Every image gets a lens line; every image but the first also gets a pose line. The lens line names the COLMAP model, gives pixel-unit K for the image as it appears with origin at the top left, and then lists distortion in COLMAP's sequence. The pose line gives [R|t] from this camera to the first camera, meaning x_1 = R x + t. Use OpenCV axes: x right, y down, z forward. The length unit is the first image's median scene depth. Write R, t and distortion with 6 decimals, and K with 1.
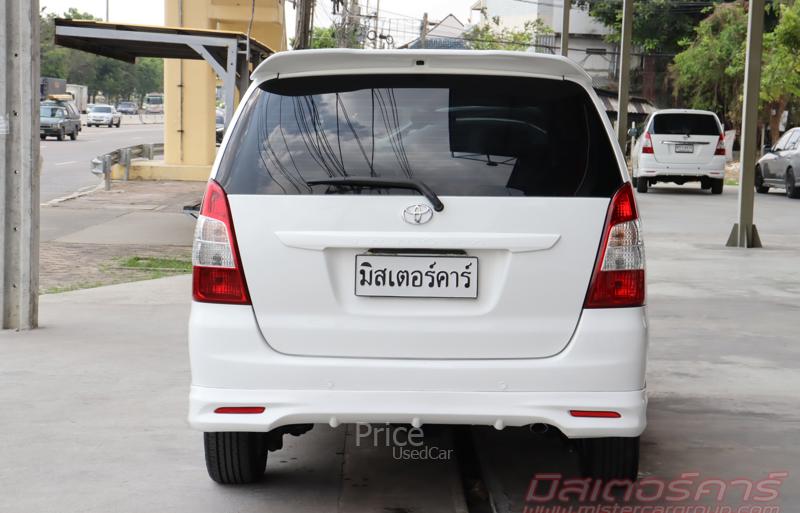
lens RADIAL K [[1763.8, 0, 402.9], [0, 1763.8, 255.0], [0, 0, 1]] dist [0.394668, 0.000000]
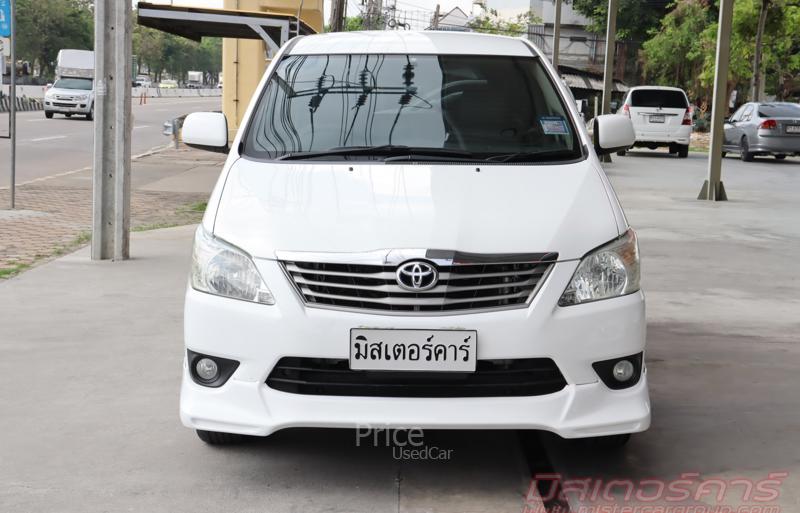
lens RADIAL K [[1451.4, 0, 400.0], [0, 1451.4, 257.2], [0, 0, 1]] dist [0.241353, 0.000000]
pose [[0.999933, 0.010816, -0.004103, -0.019699], [-0.010677, 0.999416, 0.032462, 0.005992], [0.004451, -0.032416, 0.999465, 0.028672]]
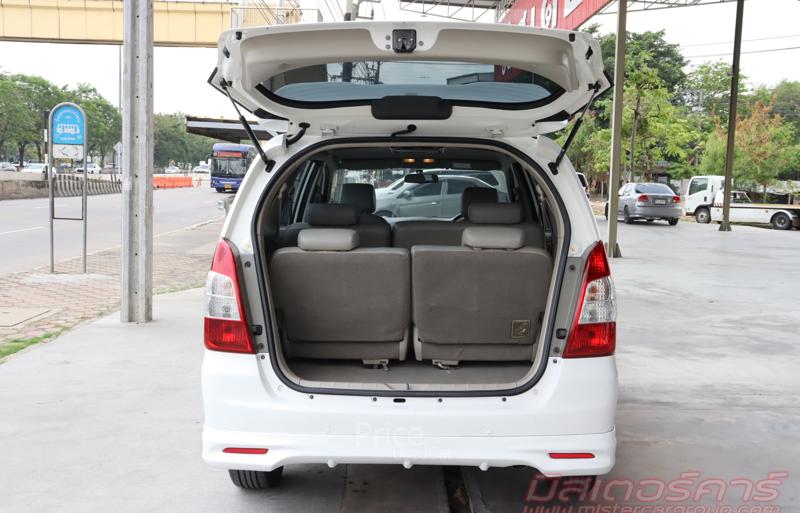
lens RADIAL K [[921.2, 0, 395.5], [0, 921.2, 254.2], [0, 0, 1]] dist [-0.018221, 0.000000]
pose [[0.999974, 0.001652, -0.006993, 0.002246], [-0.001584, 0.999952, 0.009662, -0.021888], [0.007009, -0.009651, 0.999929, 0.245115]]
